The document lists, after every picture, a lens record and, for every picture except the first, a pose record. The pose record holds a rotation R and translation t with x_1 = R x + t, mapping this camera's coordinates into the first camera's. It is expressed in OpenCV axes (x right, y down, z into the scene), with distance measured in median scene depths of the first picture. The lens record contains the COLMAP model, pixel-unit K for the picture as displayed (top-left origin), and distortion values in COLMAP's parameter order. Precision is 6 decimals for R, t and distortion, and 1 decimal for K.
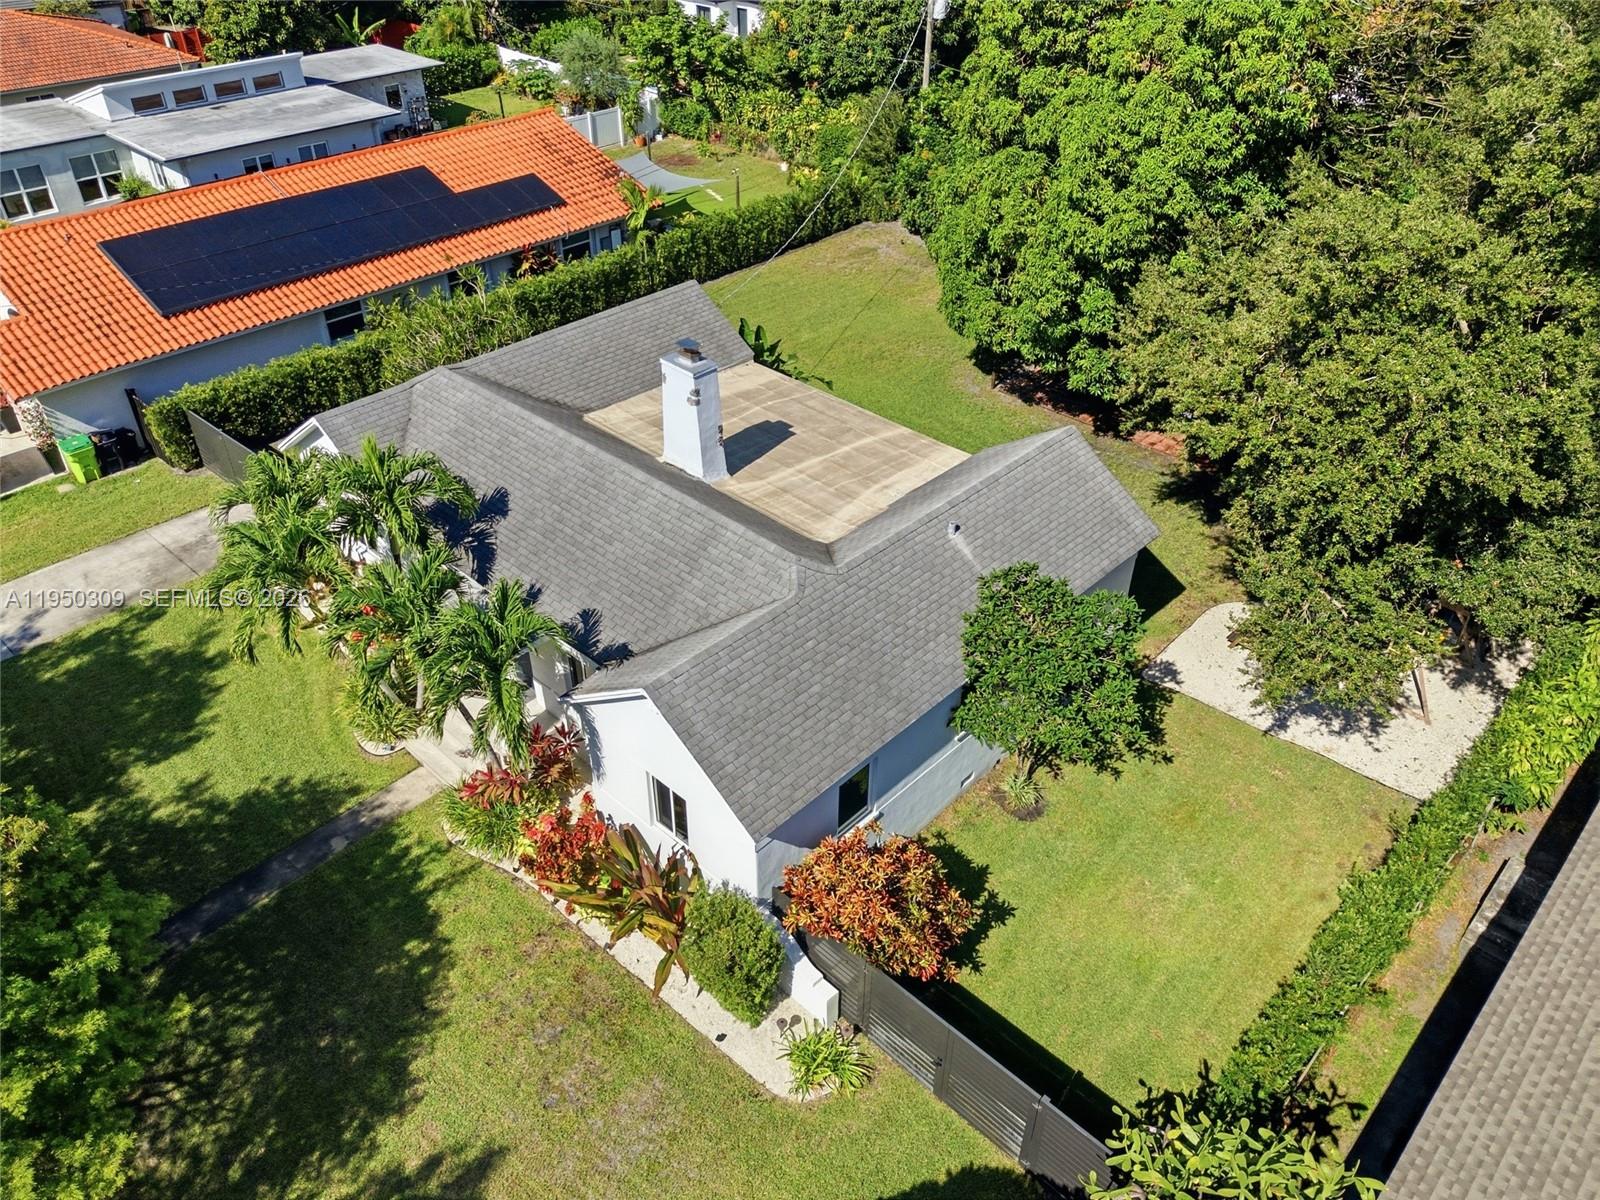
lens RADIAL K [[1177.0, 0, 800.0], [0, 1177.0, 600.0], [0, 0, 1]] dist [0.001532, 0.001088]
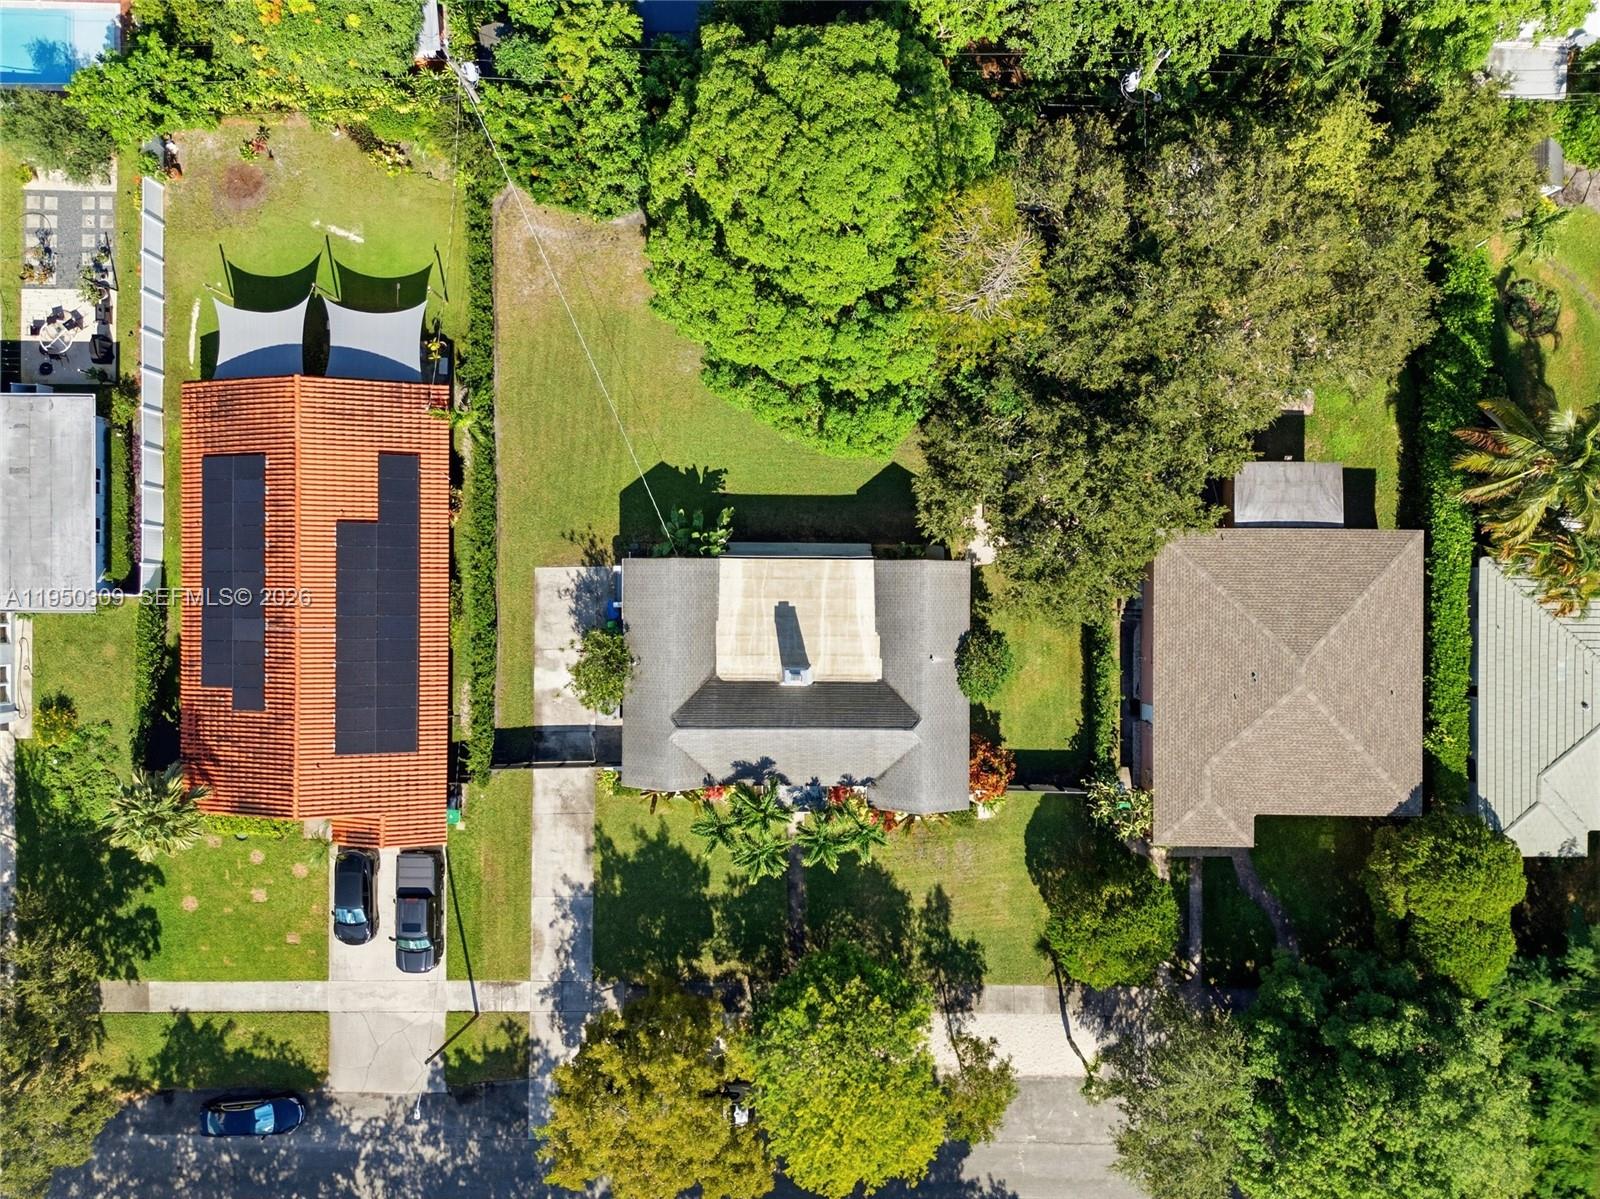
lens RADIAL K [[1177.0, 0, 800.0], [0, 1177.0, 599.5], [0, 0, 1]] dist [0.001532, 0.001088]
pose [[0.731263, -0.682084, -0.004047, 0.020622], [0.408969, 0.433692, 0.802905, -1.857720], [-0.545893, -0.588789, 0.596094, -0.223953]]
